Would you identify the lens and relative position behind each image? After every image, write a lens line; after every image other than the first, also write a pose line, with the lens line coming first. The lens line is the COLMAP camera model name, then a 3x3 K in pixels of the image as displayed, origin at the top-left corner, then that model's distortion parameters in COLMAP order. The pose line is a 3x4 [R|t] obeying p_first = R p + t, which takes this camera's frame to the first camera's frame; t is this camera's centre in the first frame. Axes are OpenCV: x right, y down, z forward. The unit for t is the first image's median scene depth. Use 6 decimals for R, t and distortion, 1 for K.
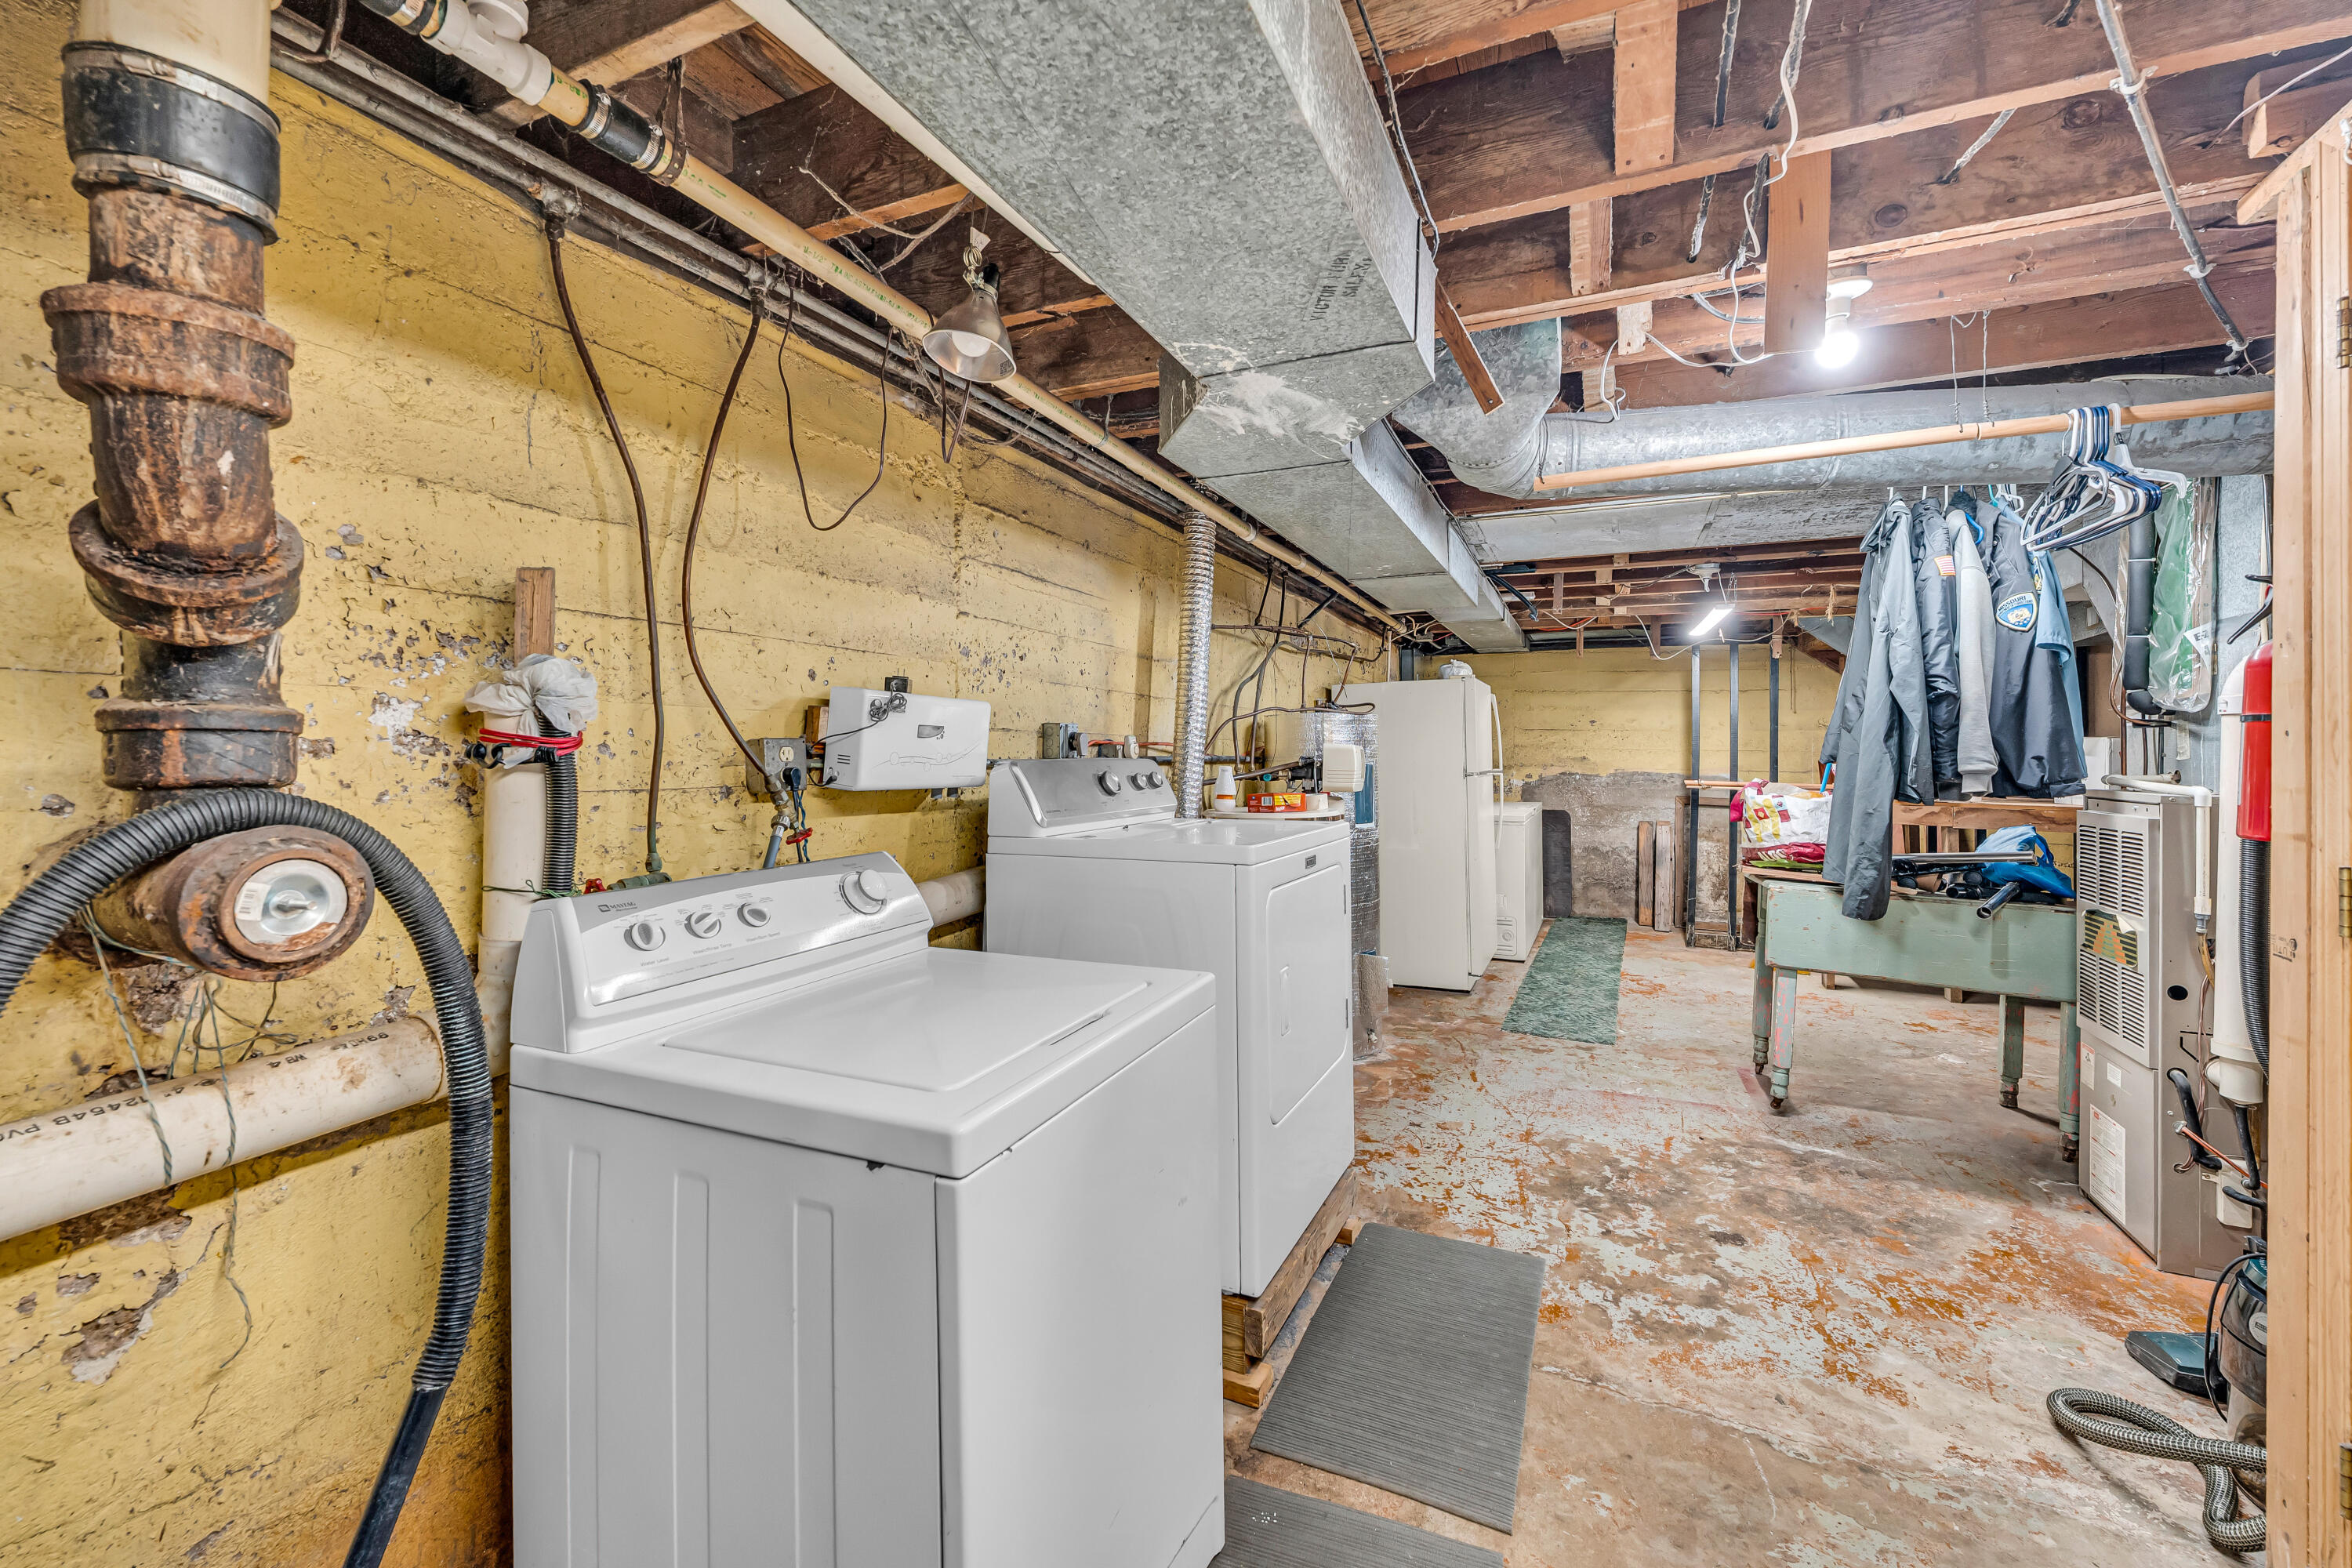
lens RADIAL K [[956.7, 0, 1183.6], [0, 956.7, 758.2], [0, 0, 1]] dist [-0.001820, -0.000121]
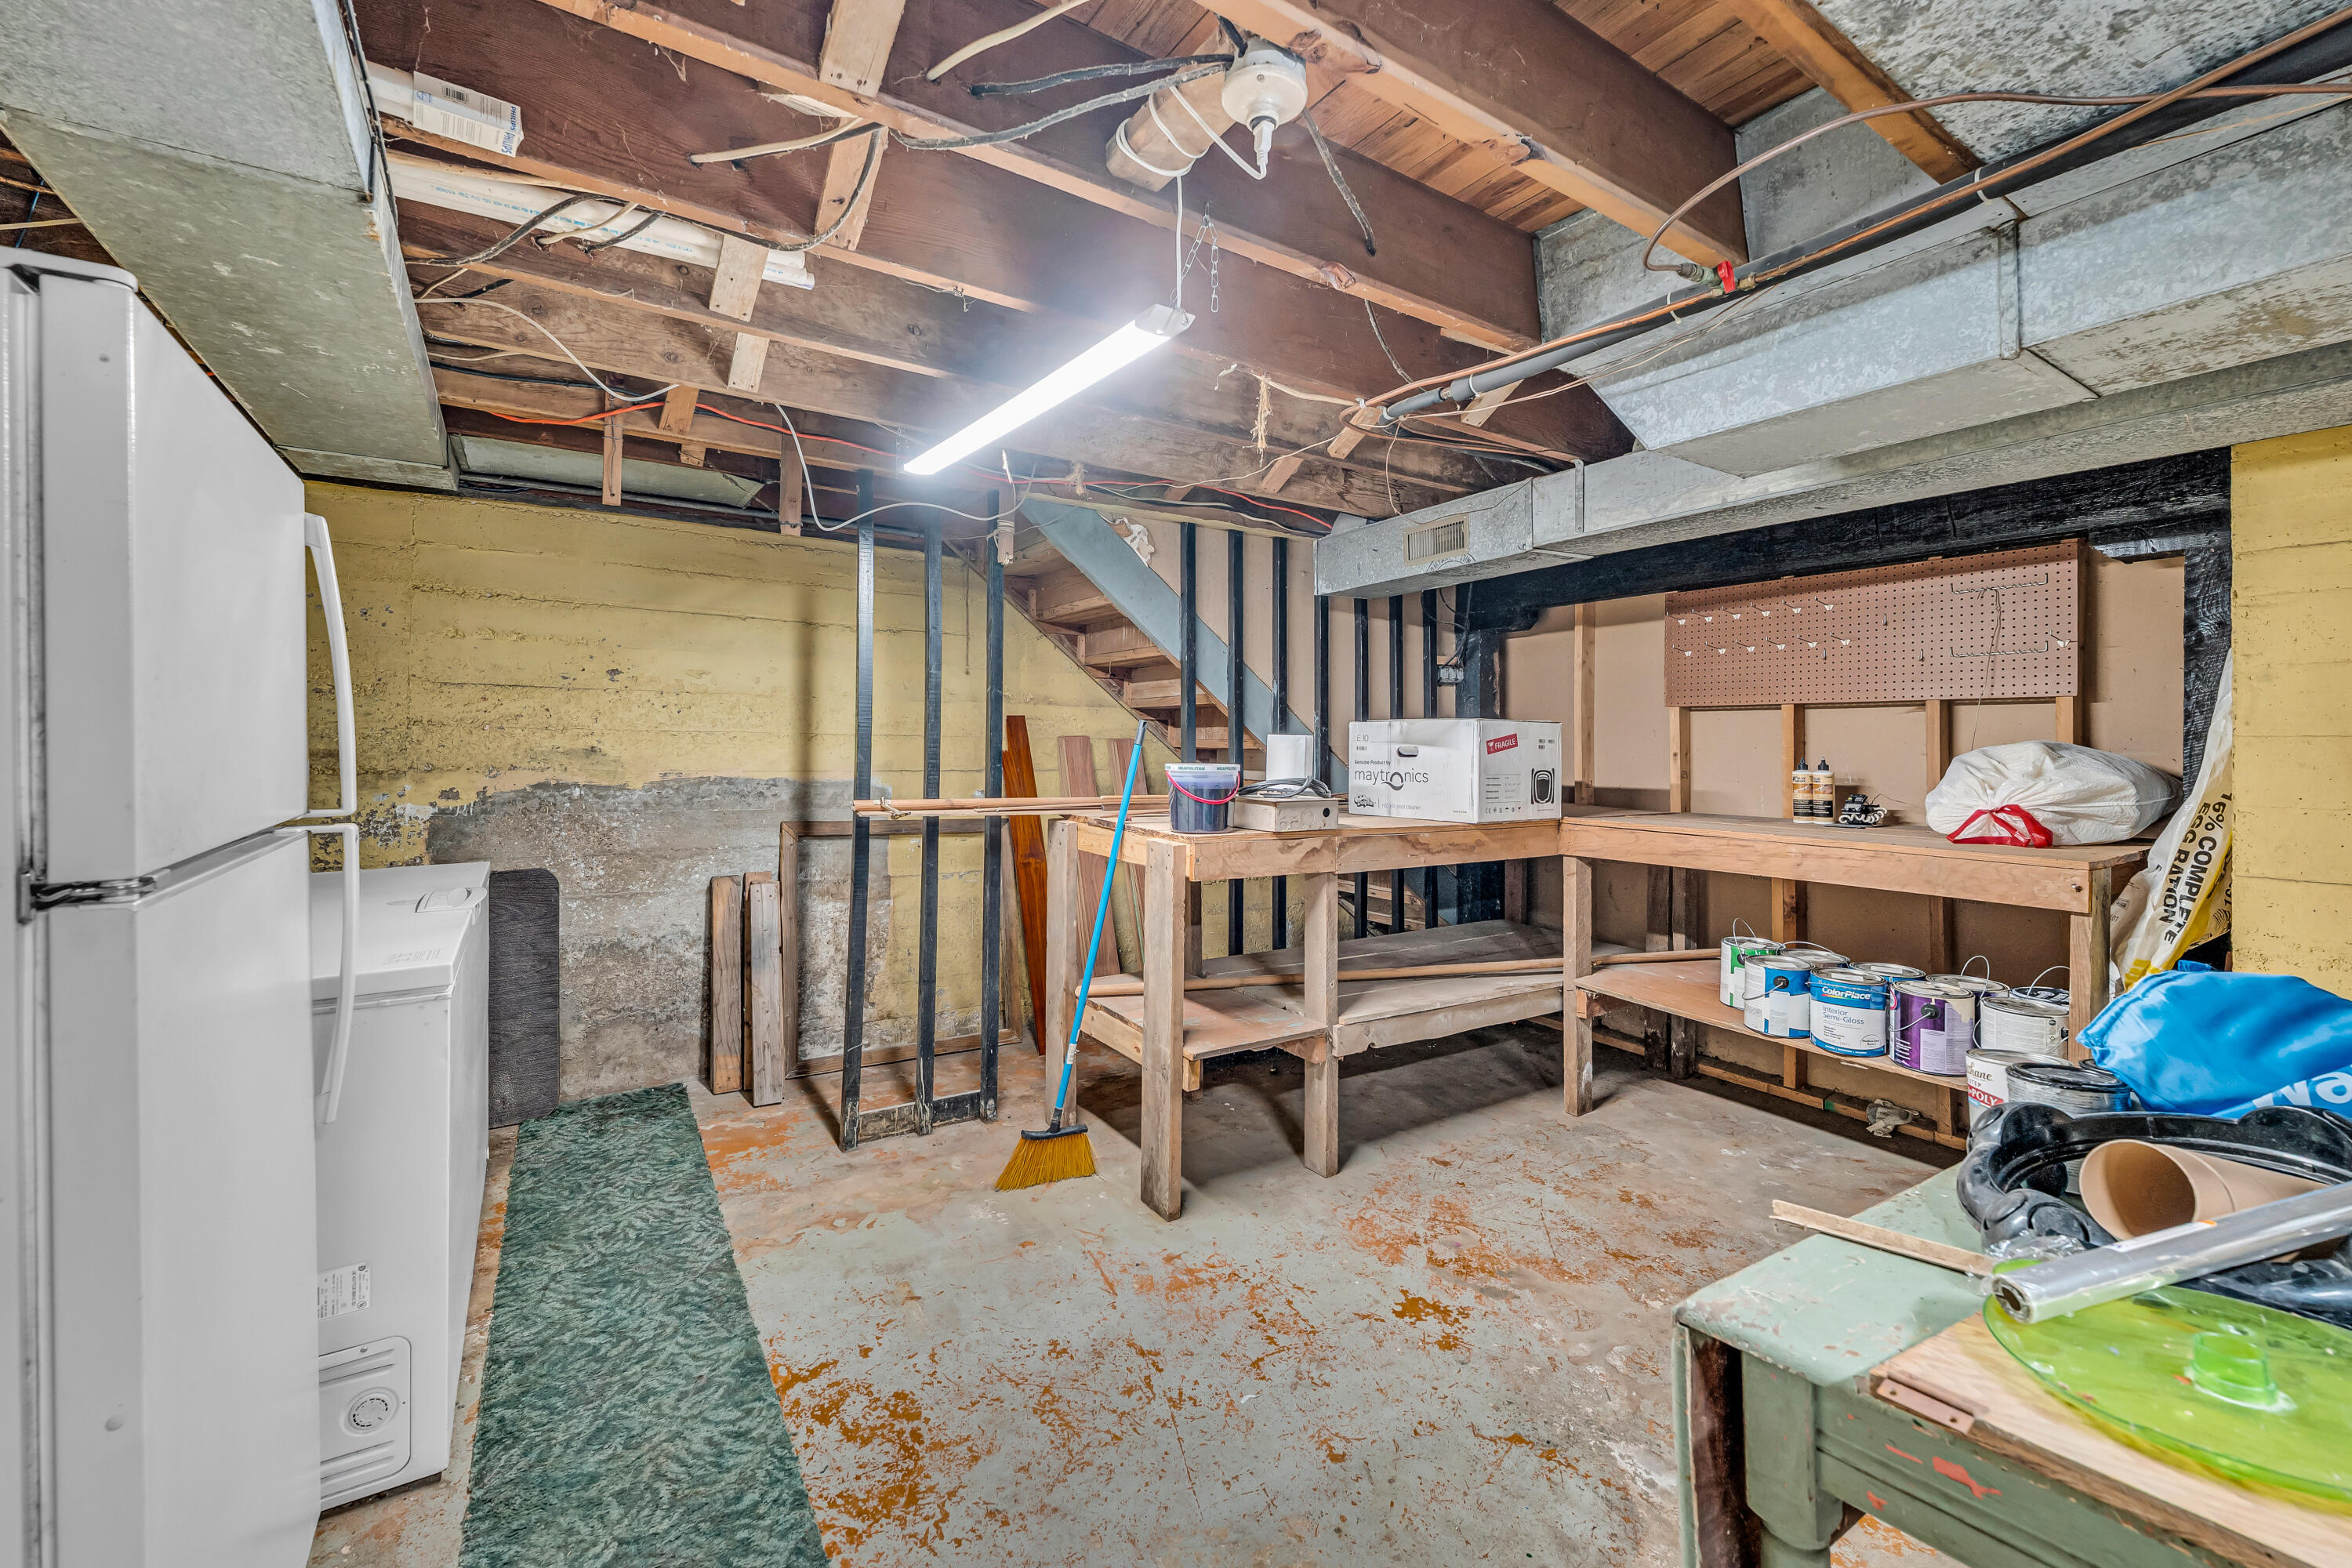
lens RADIAL K [[956.7, 0, 1175.2], [0, 956.7, 717.7], [0, 0, 1]] dist [-0.001820, -0.000121]
pose [[0.531419, 0.018947, 0.846897, 0.334316], [-0.001221, 0.999766, -0.021601, -0.011250], [-0.847108, 0.010445, 0.531318, 0.970760]]
